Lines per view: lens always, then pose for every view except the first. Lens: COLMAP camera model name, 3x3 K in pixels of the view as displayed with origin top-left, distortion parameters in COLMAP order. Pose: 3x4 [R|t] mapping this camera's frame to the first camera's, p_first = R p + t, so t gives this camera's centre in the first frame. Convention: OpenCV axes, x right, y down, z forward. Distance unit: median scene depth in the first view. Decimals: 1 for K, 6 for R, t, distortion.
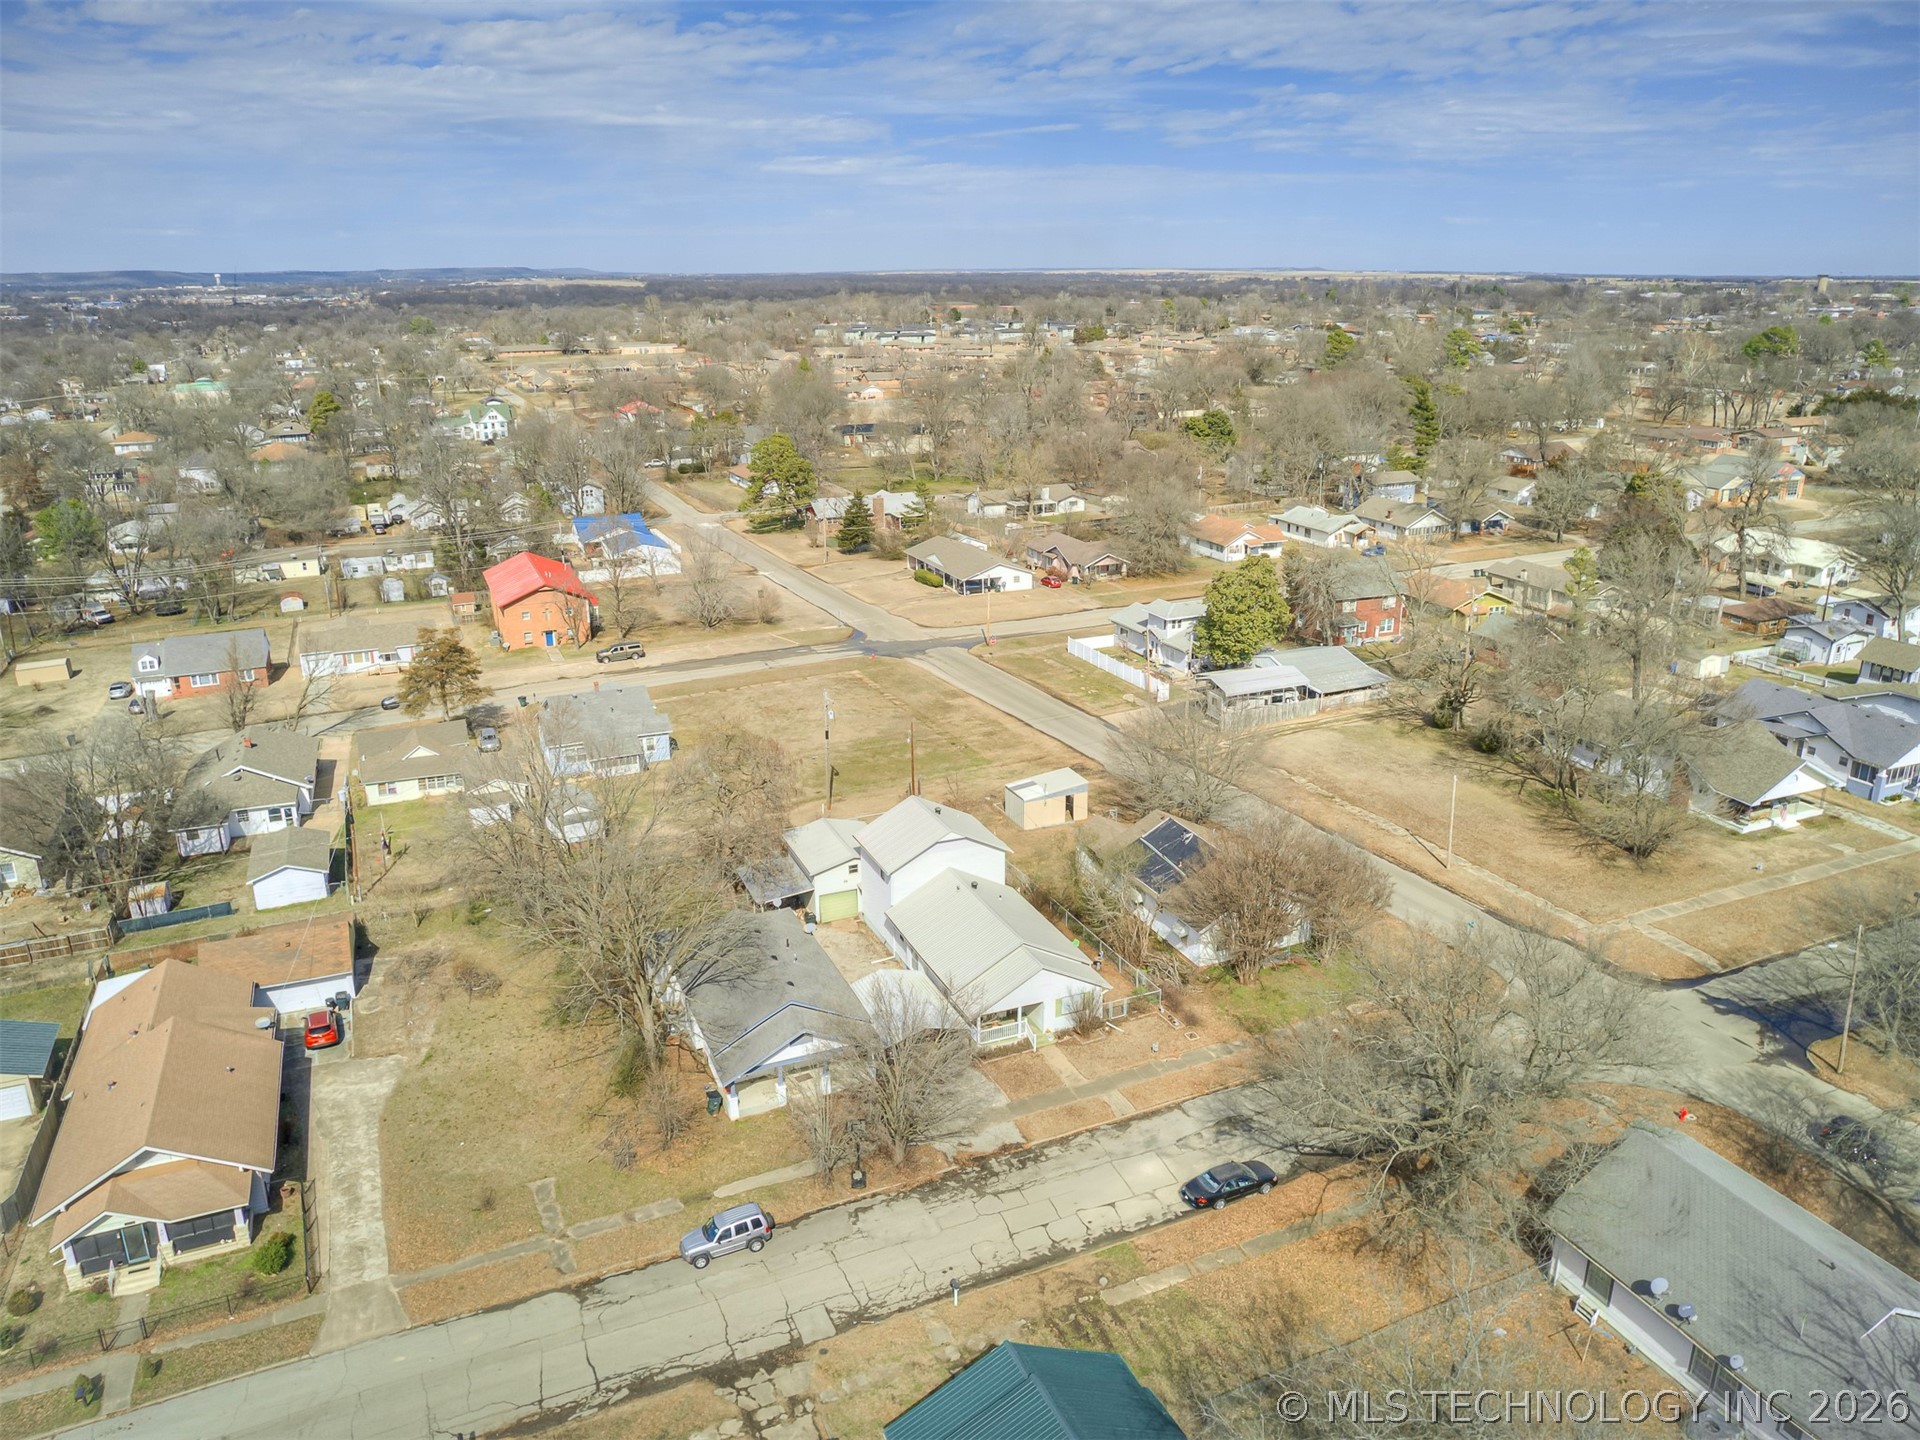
lens RADIAL K [[1374.1, 0, 952.8], [0, 1374.1, 711.7], [0, 0, 1]] dist [-0.073503, 0.064844]
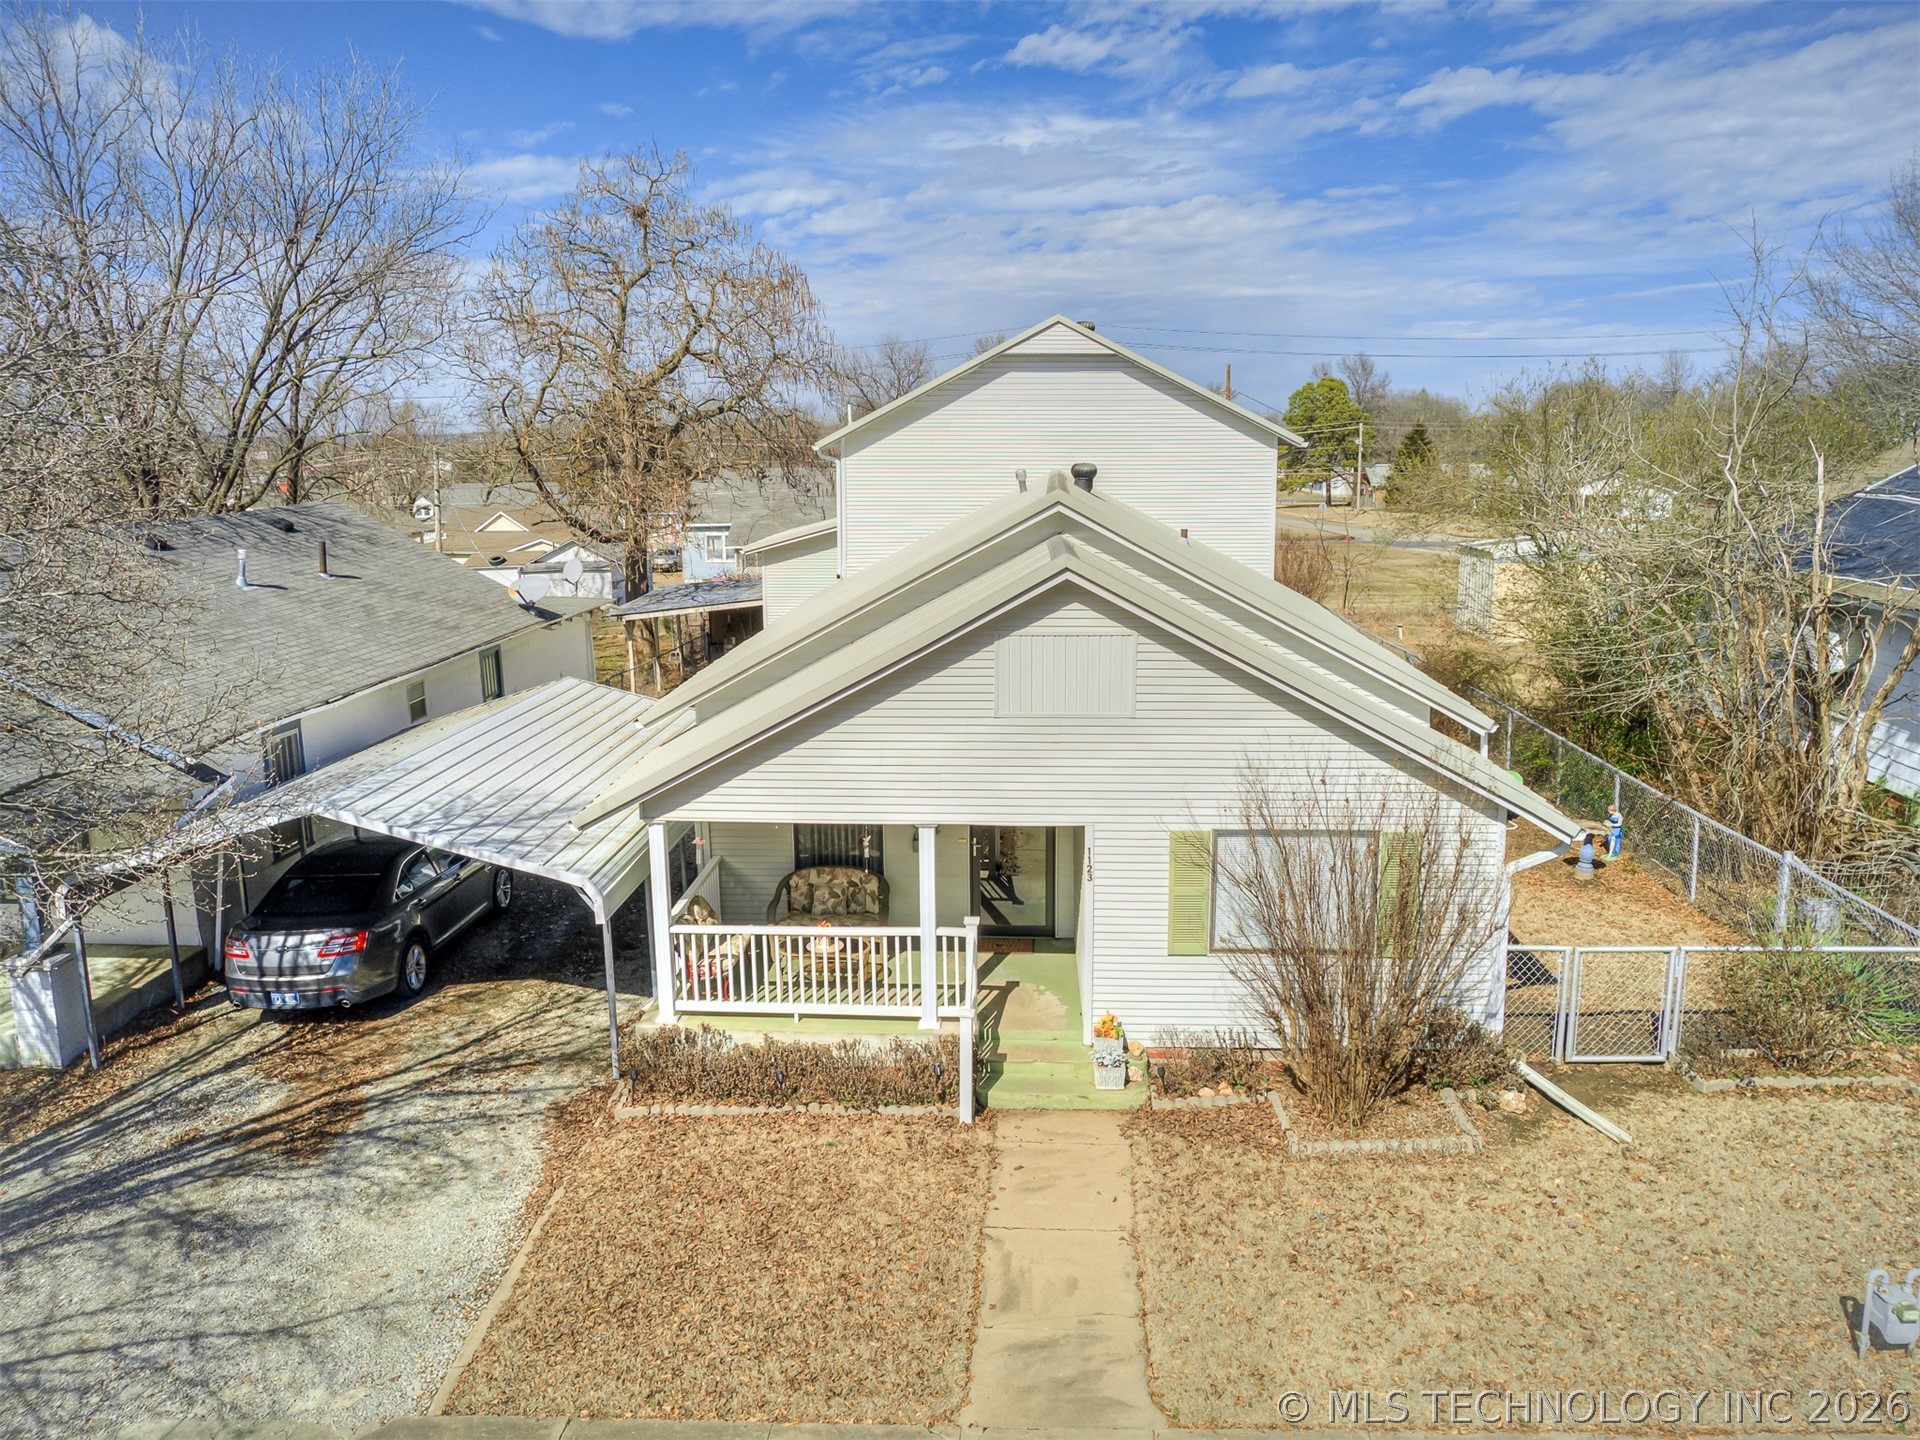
lens RADIAL K [[1374.1, 0, 962.6], [0, 1374.1, 719.4], [0, 0, 1]] dist [-0.073503, 0.064844]
pose [[0.893779, 0.089867, -0.439413, 0.101114], [-0.134890, 0.988222, -0.072262, 0.175127], [0.427744, 0.123859, 0.895374, 0.699174]]
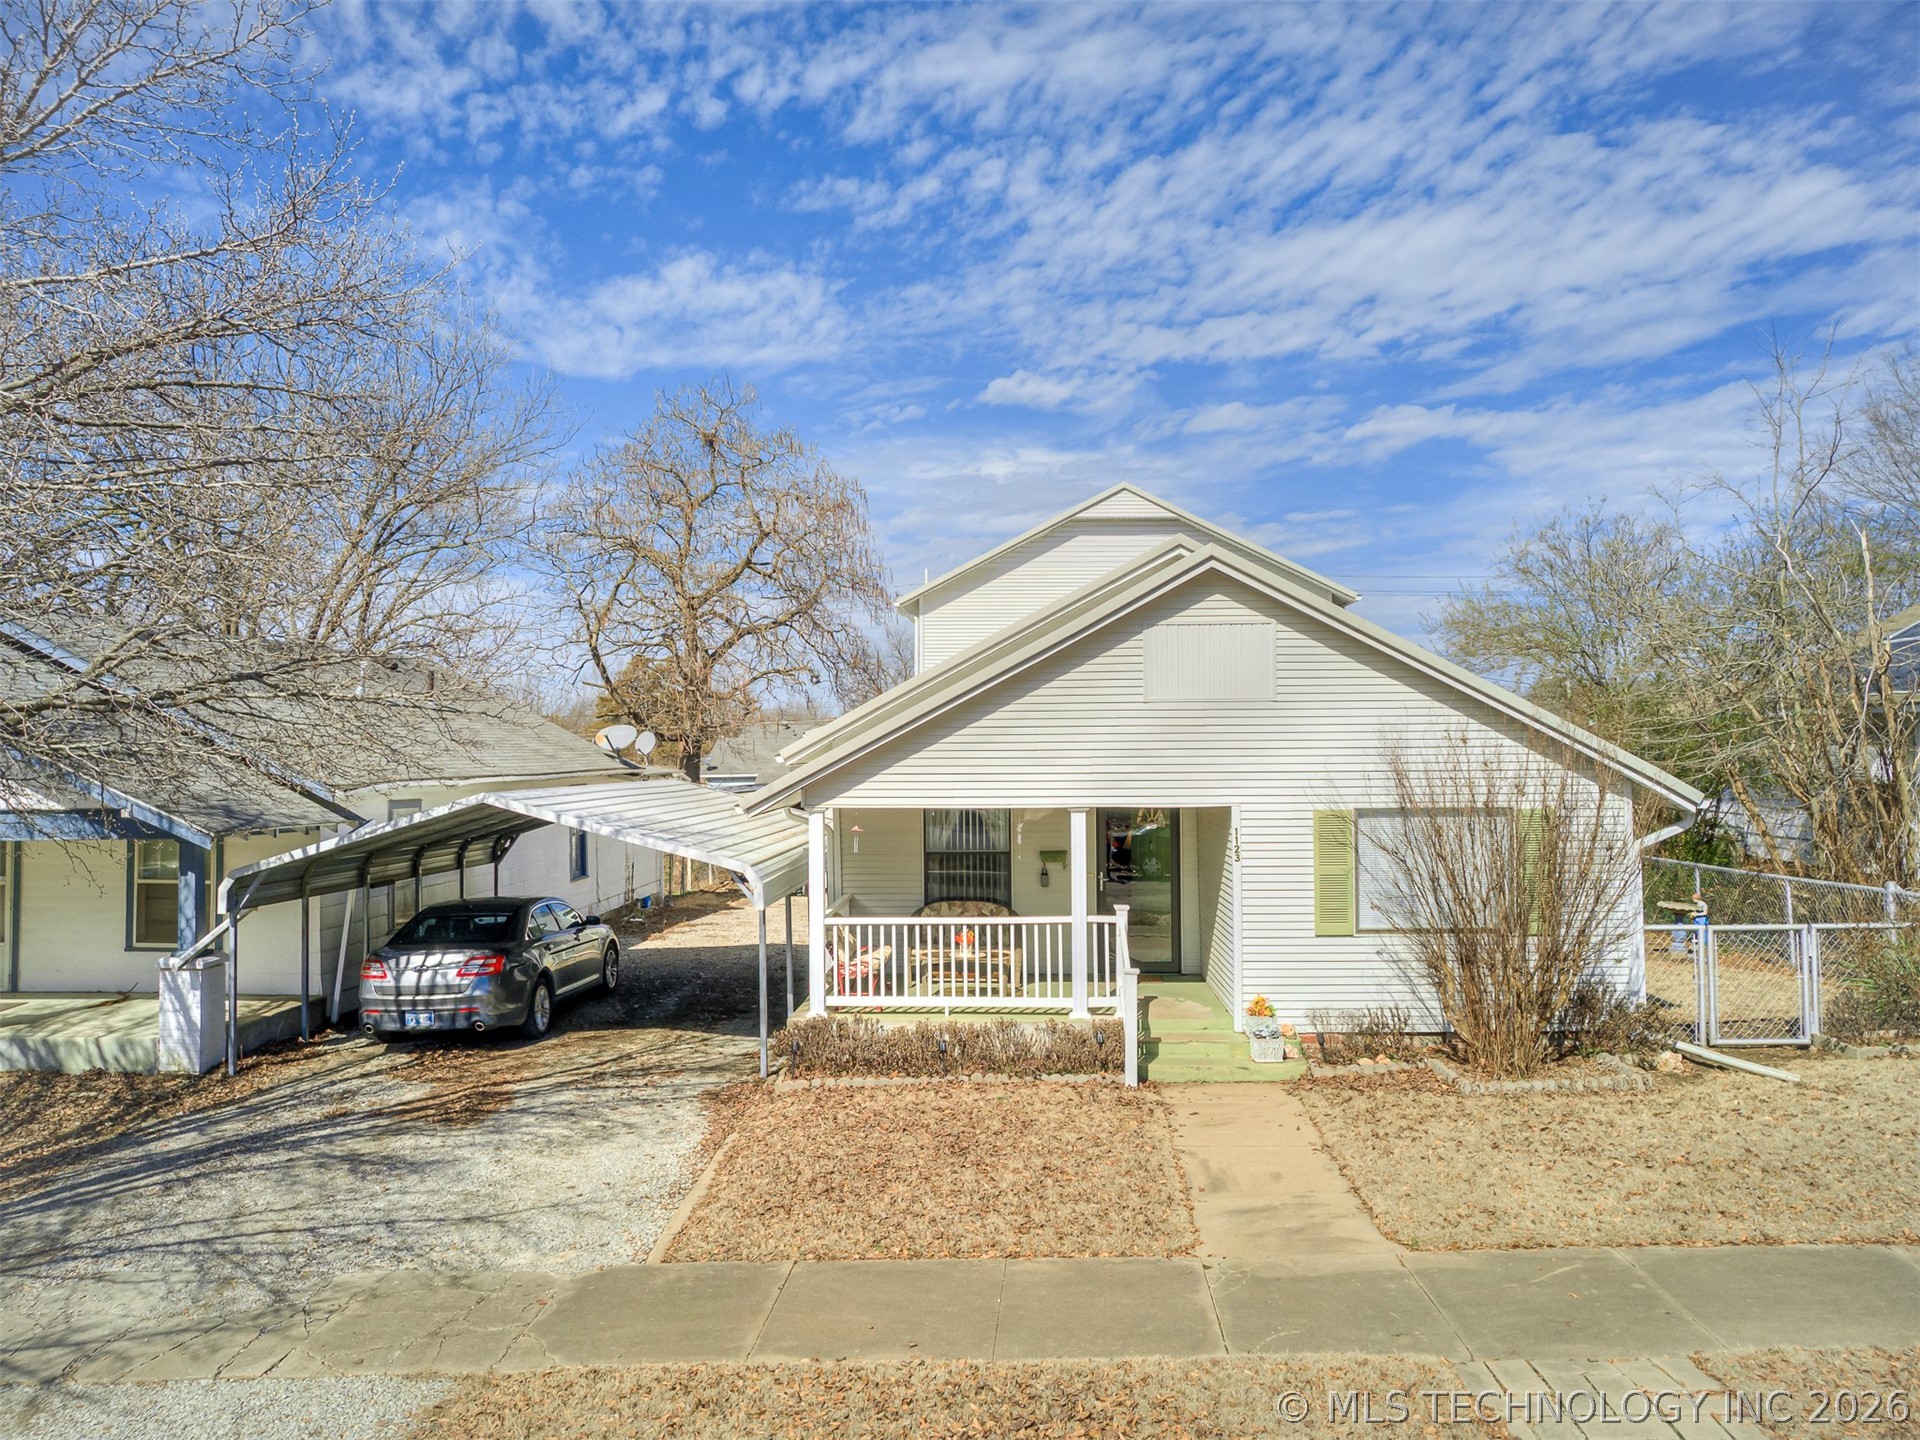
lens RADIAL K [[1374.1, 0, 975.0], [0, 1374.1, 783.8], [0, 0, 1]] dist [-0.073503, 0.064844]
pose [[0.898948, 0.013919, -0.437835, 0.091266], [-0.133455, 0.960685, -0.243464, 0.208662], [0.417232, 0.277292, 0.865463, 0.693634]]
